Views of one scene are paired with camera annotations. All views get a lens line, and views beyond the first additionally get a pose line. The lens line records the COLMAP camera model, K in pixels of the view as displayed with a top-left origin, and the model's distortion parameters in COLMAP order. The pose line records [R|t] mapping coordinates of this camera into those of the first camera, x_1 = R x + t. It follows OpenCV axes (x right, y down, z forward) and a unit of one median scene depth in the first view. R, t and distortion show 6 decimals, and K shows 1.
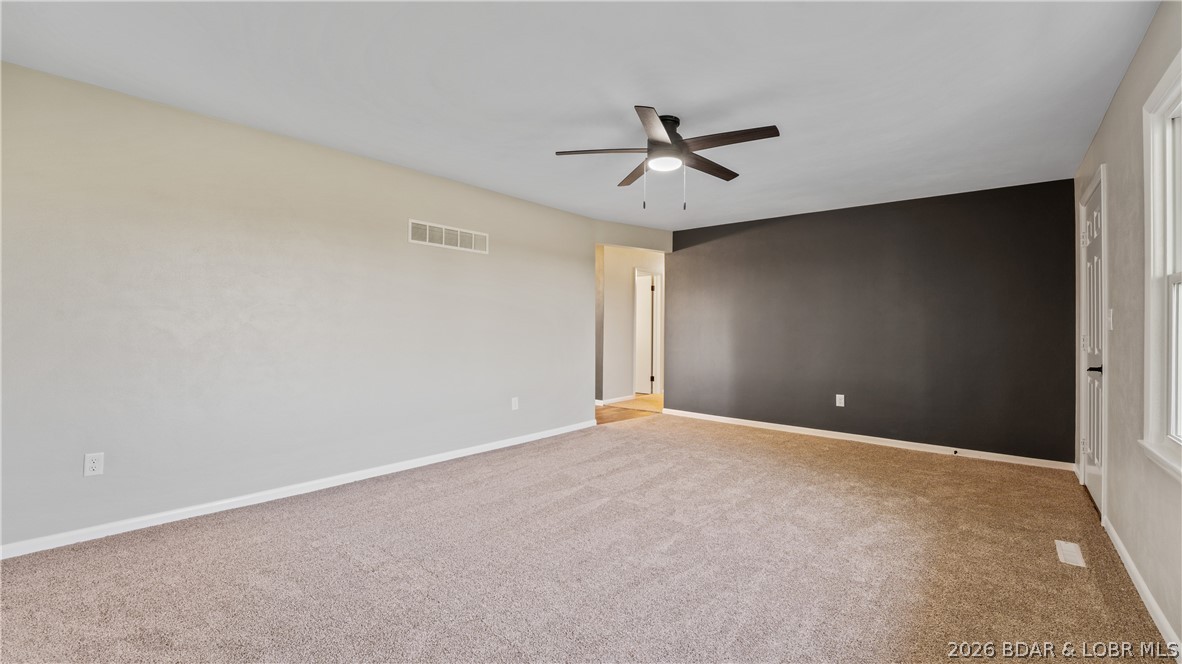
lens RADIAL K [[481.1, 0, 587.9], [0, 481.1, 328.4], [0, 0, 1]] dist [-0.022842, 0.000962]
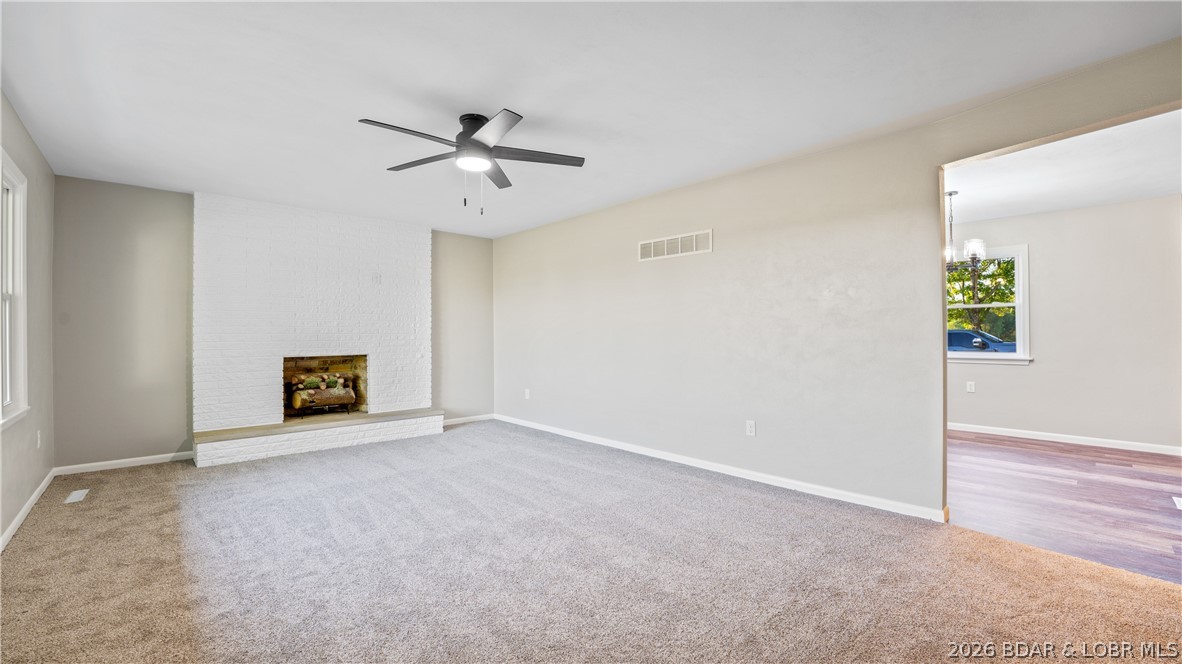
lens RADIAL K [[481.1, 0, 587.9], [0, 481.1, 332.2], [0, 0, 1]] dist [-0.022842, 0.000962]
pose [[-0.129901, -0.004170, -0.991518, 0.794286], [-0.000538, 0.999991, -0.004135, 0.000701], [0.991527, -0.000004, -0.129902, 0.983714]]
